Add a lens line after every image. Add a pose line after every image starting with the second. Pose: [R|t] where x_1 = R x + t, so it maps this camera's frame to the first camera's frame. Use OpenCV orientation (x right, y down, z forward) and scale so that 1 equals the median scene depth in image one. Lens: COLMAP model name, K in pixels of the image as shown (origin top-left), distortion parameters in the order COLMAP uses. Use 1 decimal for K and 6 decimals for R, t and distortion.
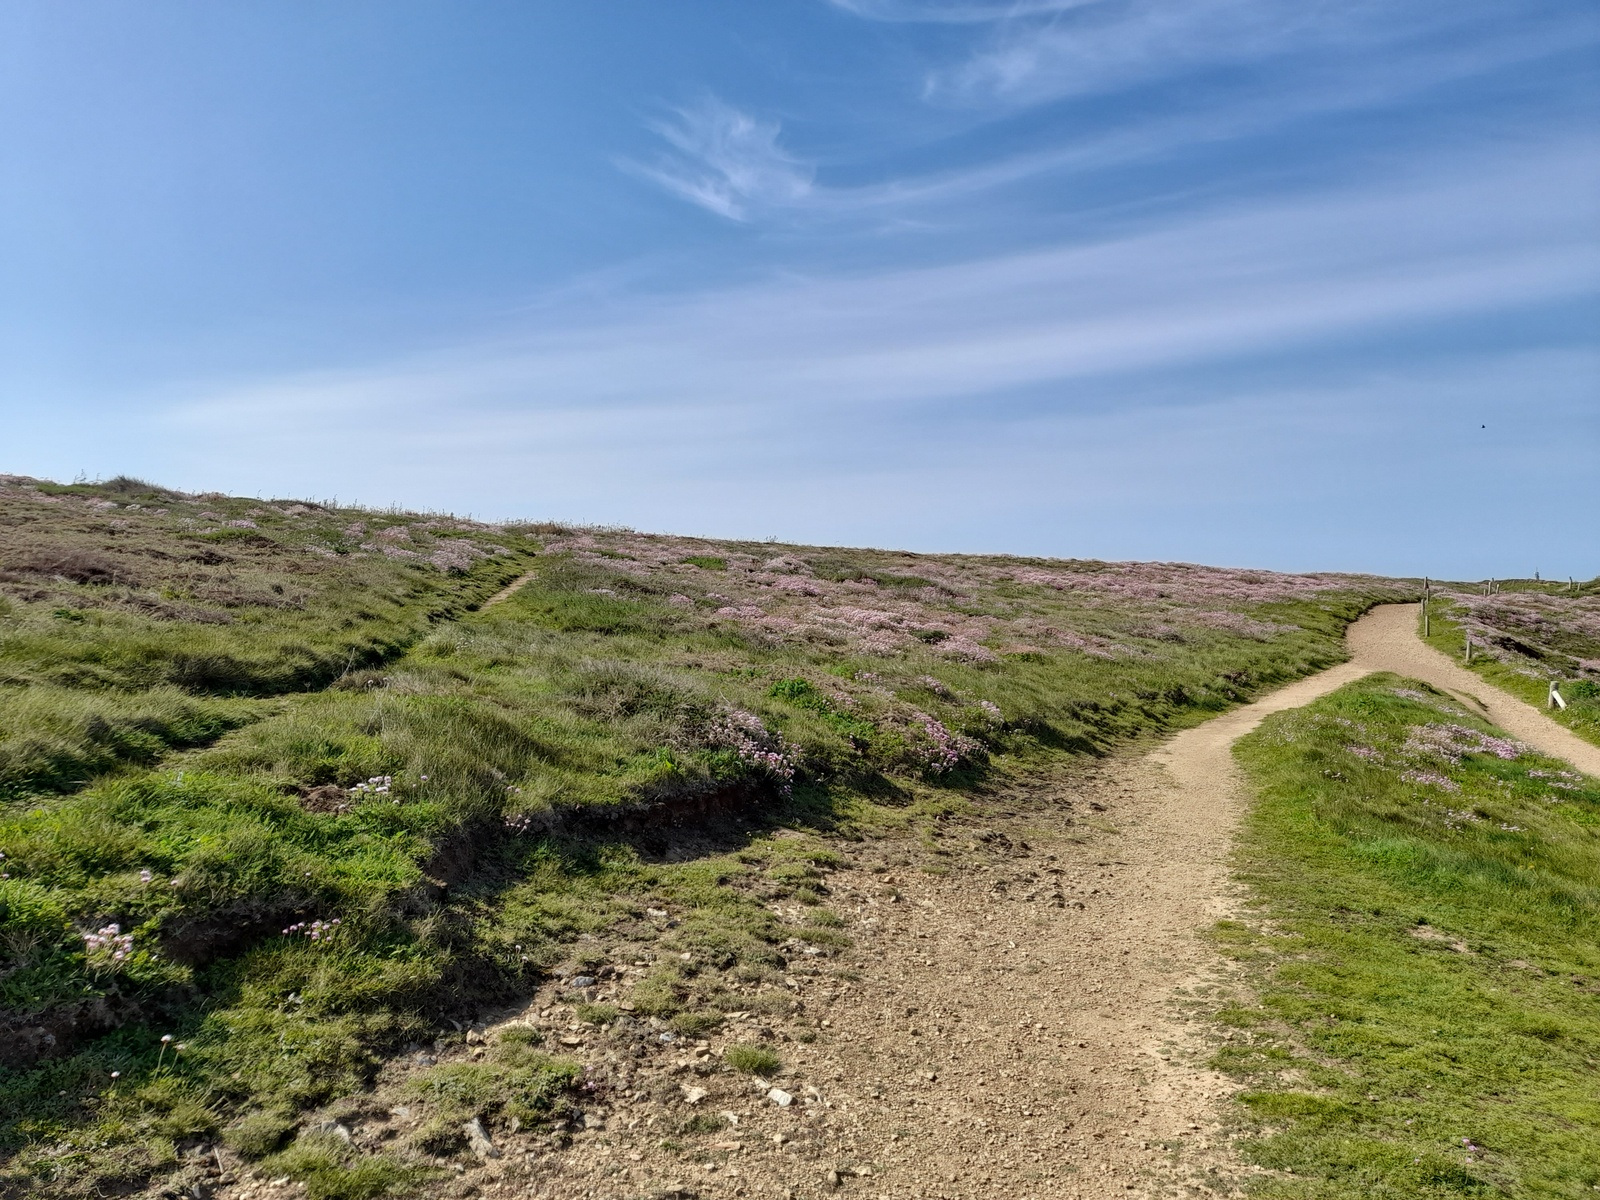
lens RADIAL K [[1151.8, 0, 804.9], [0, 1151.8, 598.2], [0, 0, 1]] dist [0.066320, -0.089180]
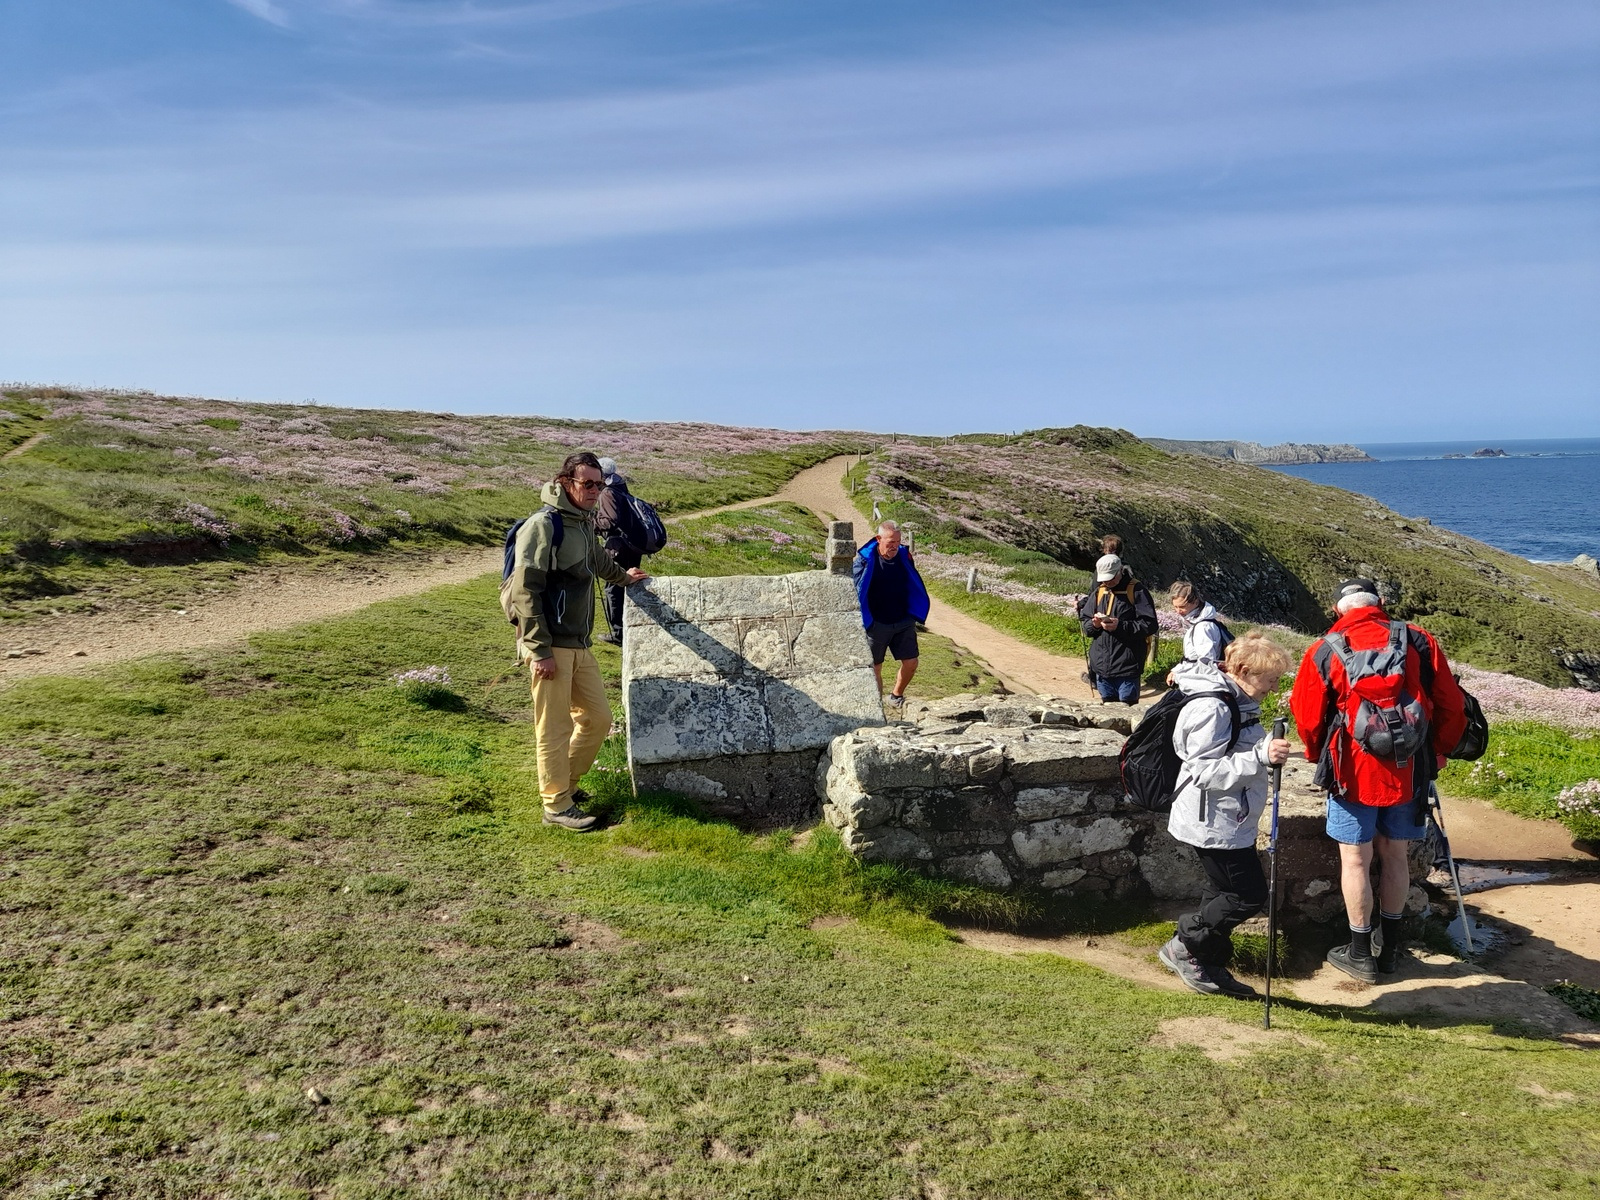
lens RADIAL K [[1151.8, 0, 804.9], [0, 1151.8, 598.2], [0, 0, 1]] dist [0.066320, -0.089180]
pose [[0.939905, -0.061255, 0.335896, 0.087501], [0.021483, 0.992436, 0.120868, 0.019490], [-0.340759, -0.106388, 0.934112, -0.409762]]
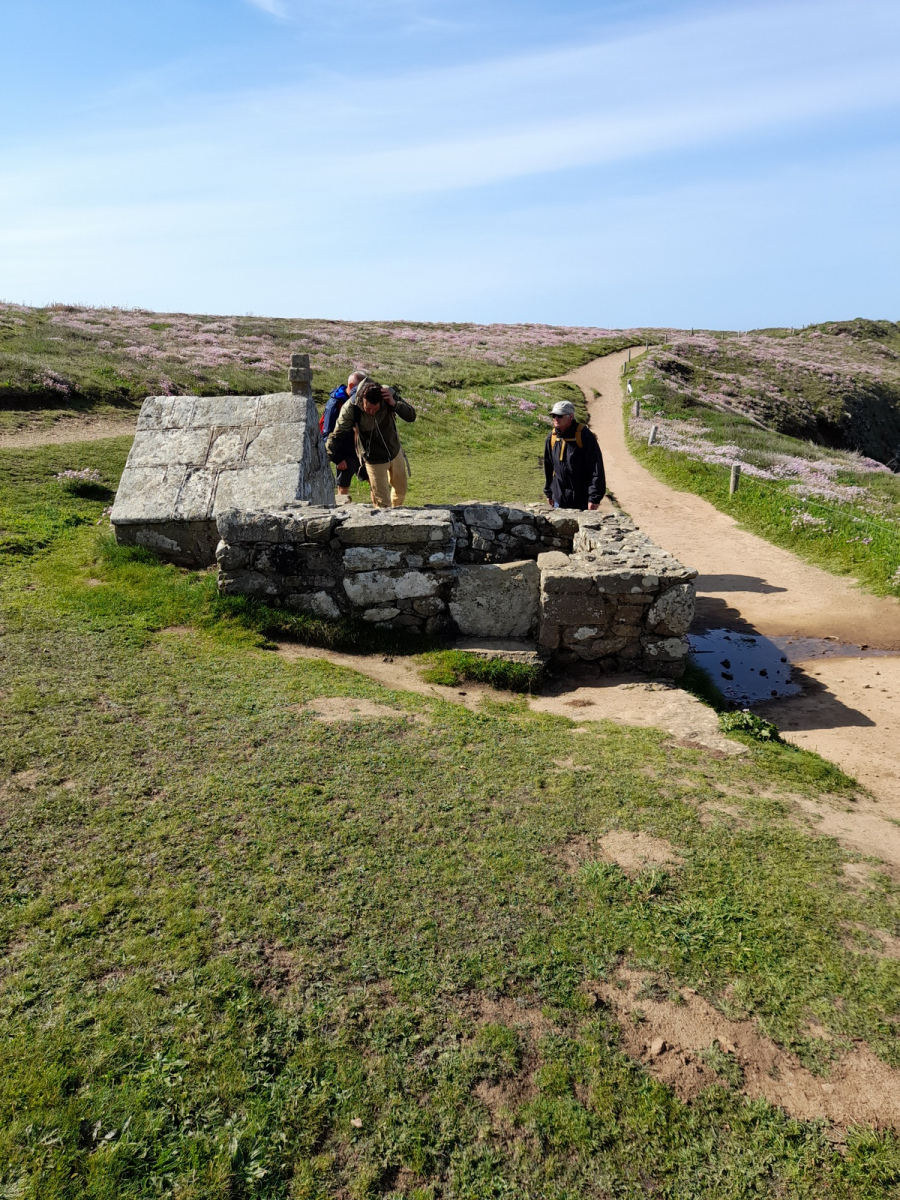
lens RADIAL K [[863.8, 0, 452.0], [0, 863.8, 591.4], [0, 0, 1]] dist [0.066320, -0.089180]
pose [[0.991176, -0.065333, 0.115334, 0.236957], [0.033992, 0.966280, 0.255239, 0.044889], [-0.128120, -0.249066, 0.959975, -0.451943]]
